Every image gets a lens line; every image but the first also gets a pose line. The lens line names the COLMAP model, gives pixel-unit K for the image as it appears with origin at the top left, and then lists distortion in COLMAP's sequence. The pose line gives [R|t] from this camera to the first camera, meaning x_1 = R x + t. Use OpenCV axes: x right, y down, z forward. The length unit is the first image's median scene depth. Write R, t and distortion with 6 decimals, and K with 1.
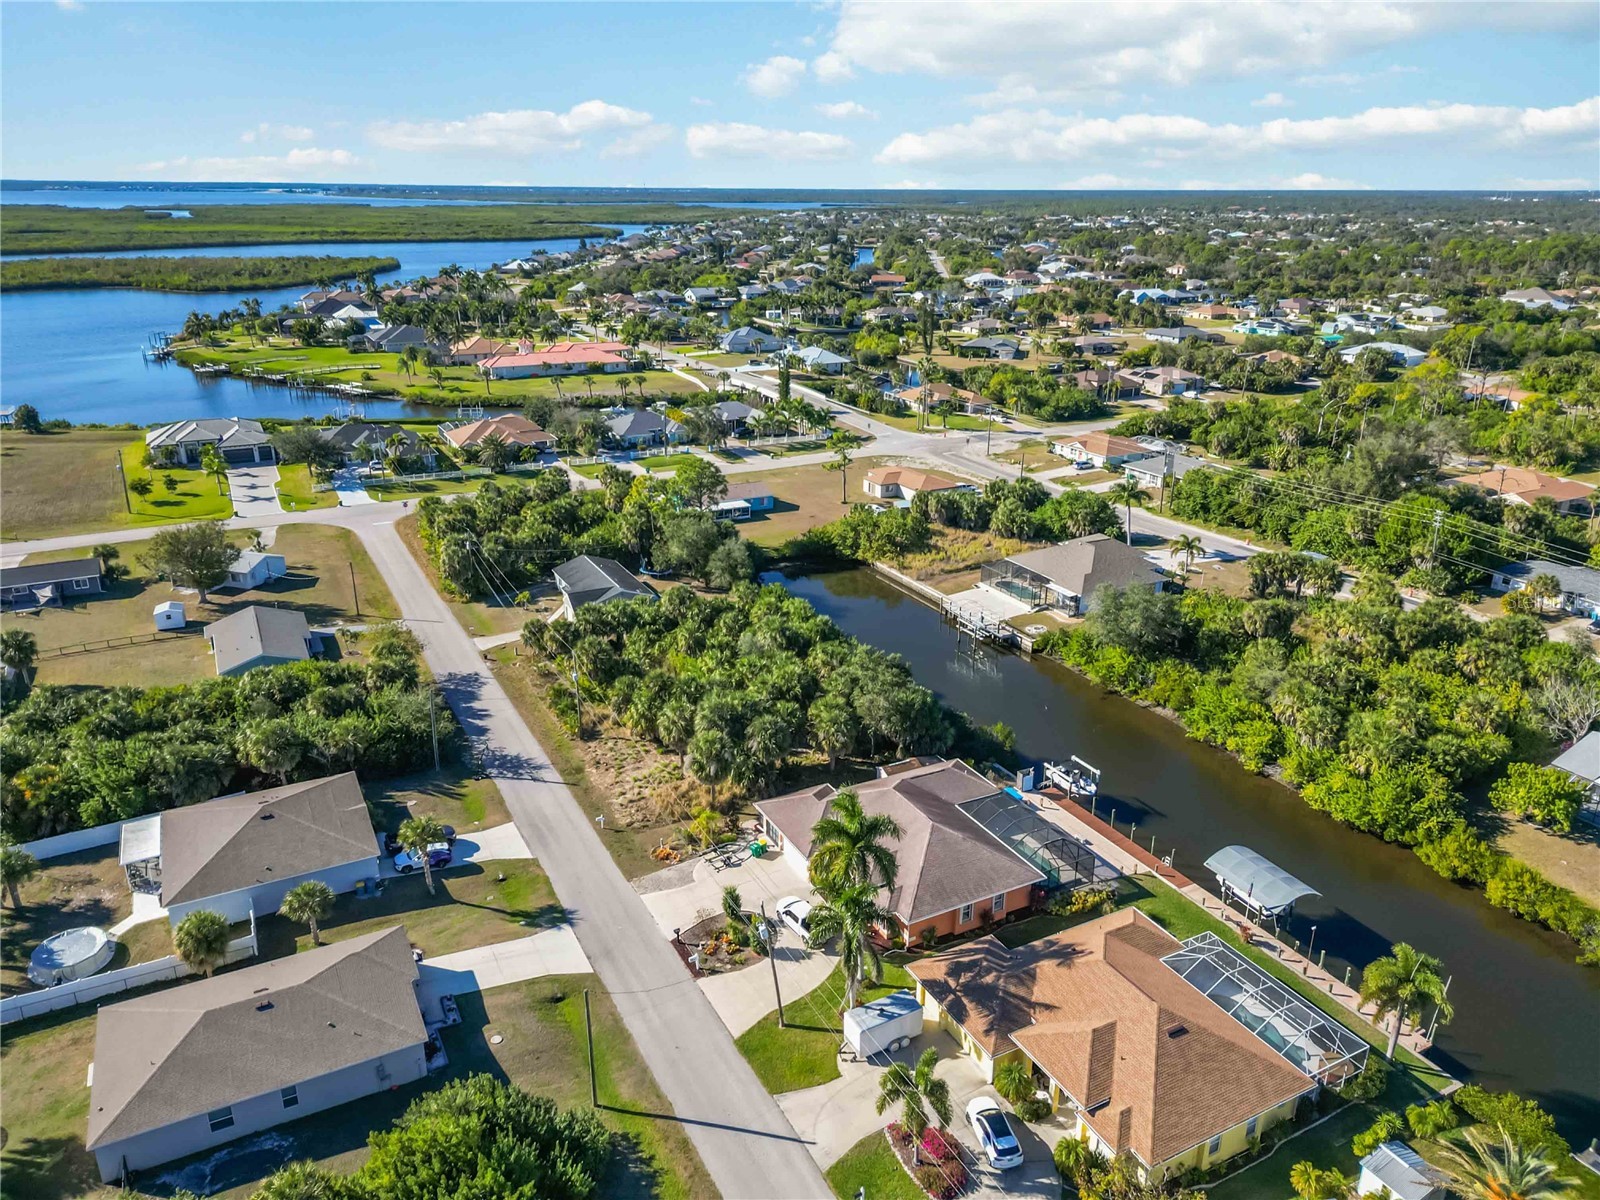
lens RADIAL K [[1119.1, 0, 800.0], [0, 1119.1, 600.0], [0, 0, 1]] dist [0.077890, -0.084154]
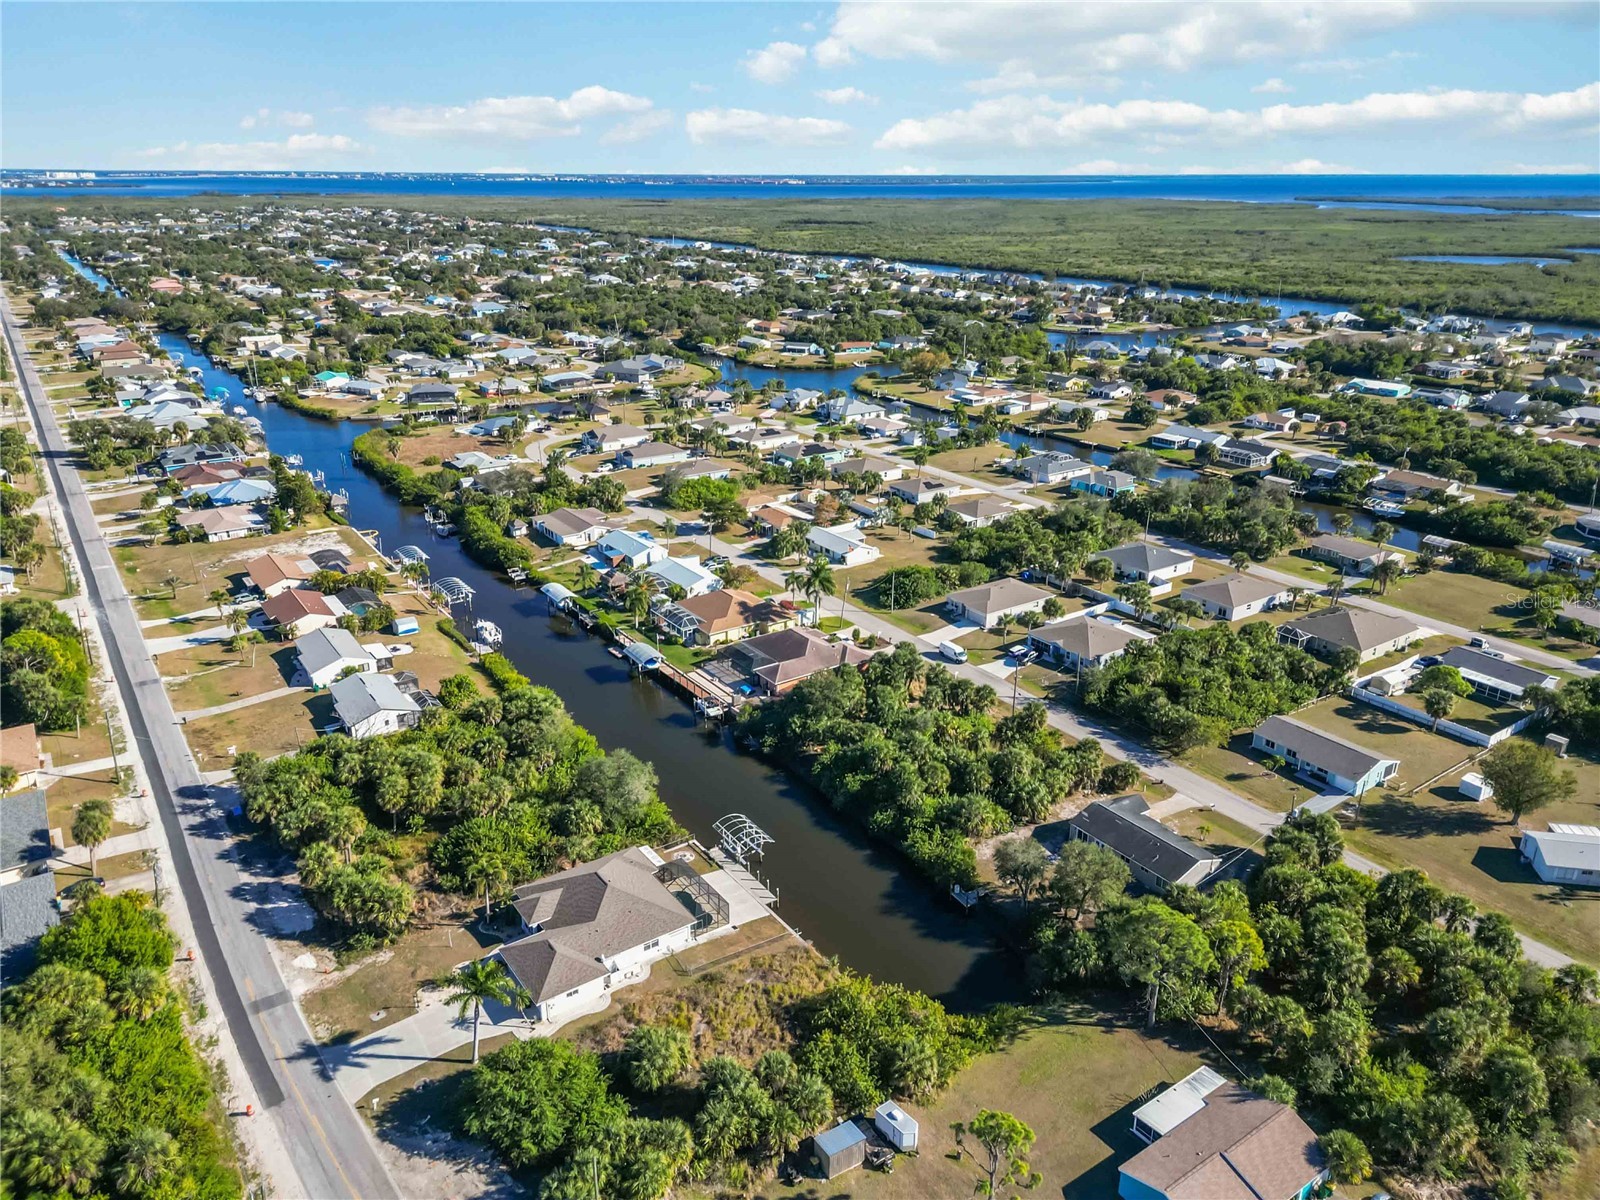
lens RADIAL K [[1119.1, 0, 800.0], [0, 1119.1, 600.0], [0, 0, 1]] dist [0.077890, -0.084154]
pose [[-0.992545, 0.035352, -0.116637, 0.199433], [-0.049992, 0.754695, 0.654168, -0.731156], [0.111151, 0.655122, -0.747302, 1.471673]]
